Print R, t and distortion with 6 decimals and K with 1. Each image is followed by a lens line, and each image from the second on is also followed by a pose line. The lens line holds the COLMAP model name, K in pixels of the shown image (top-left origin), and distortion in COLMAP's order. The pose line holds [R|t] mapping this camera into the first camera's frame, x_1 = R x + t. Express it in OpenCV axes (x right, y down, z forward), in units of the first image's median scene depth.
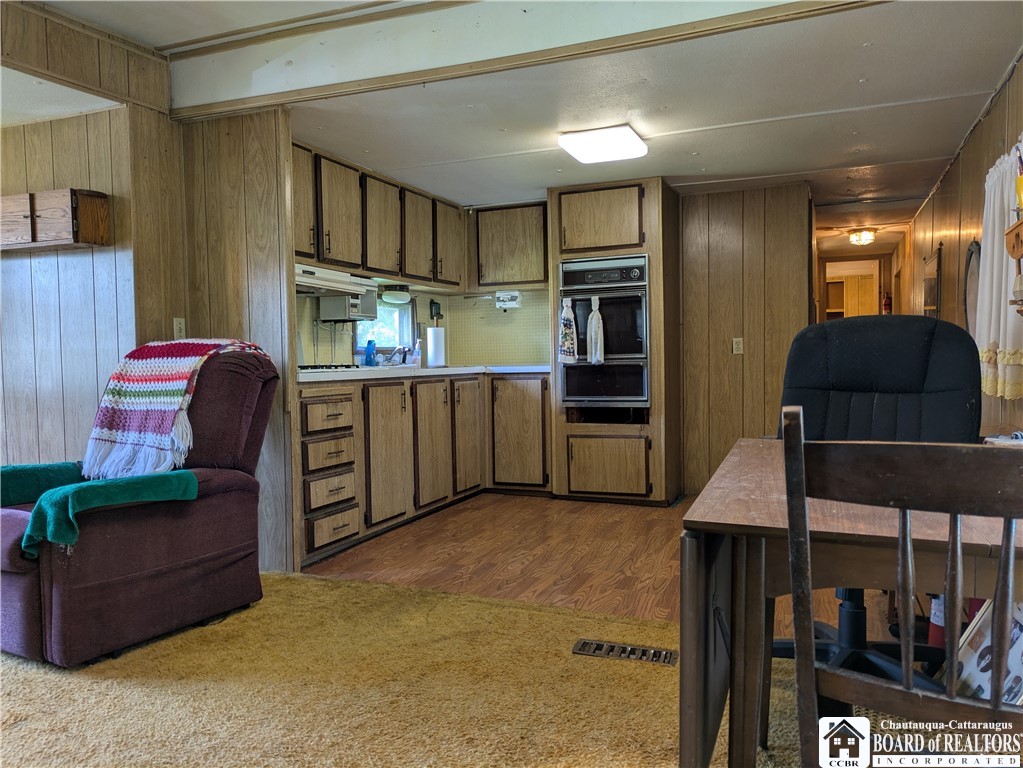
lens RADIAL K [[750.9, 0, 512.0], [0, 750.9, 389.3], [0, 0, 1]] dist [0.031471, -0.029819]
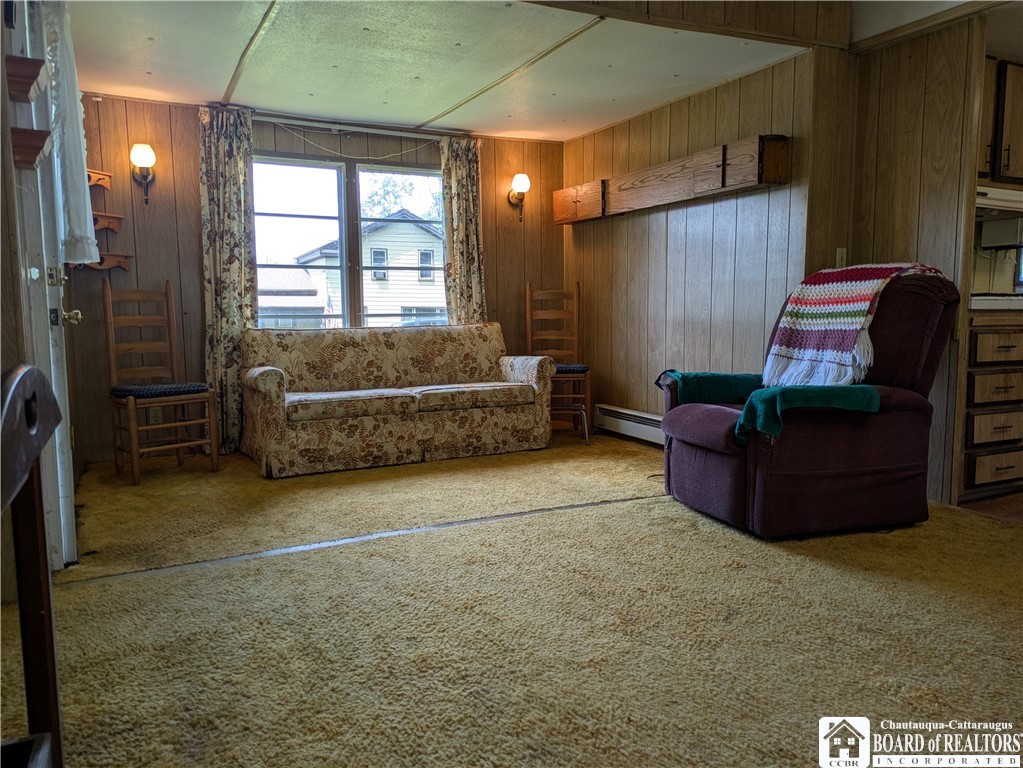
lens RADIAL K [[750.9, 0, 509.6], [0, 750.9, 388.5], [0, 0, 1]] dist [0.031471, -0.029819]
pose [[0.748185, 0.077664, -0.658929, -0.075094], [-0.033996, 0.996308, 0.078828, 0.031665], [0.662619, -0.036577, 0.748063, -0.095503]]
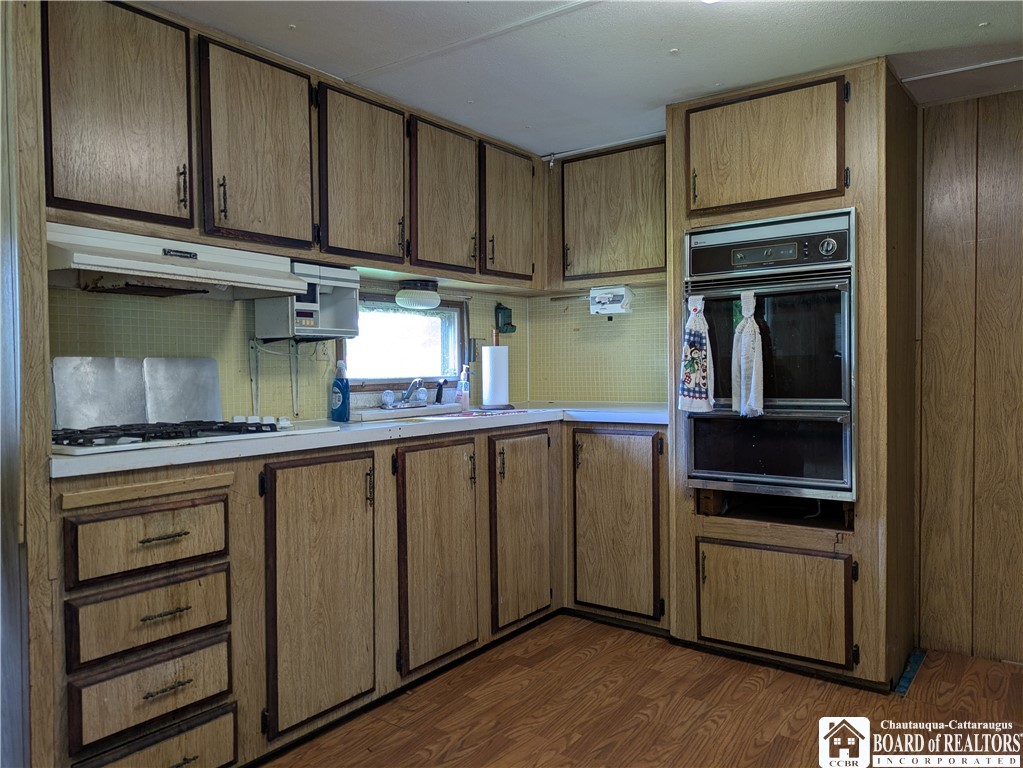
lens RADIAL K [[750.9, 0, 506.9], [0, 750.9, 388.7], [0, 0, 1]] dist [0.031471, -0.029819]
pose [[0.970235, 0.013223, -0.241803, 0.096451], [-0.015307, 0.999860, -0.006744, -0.061409], [0.241680, 0.010245, 0.970302, 0.561061]]
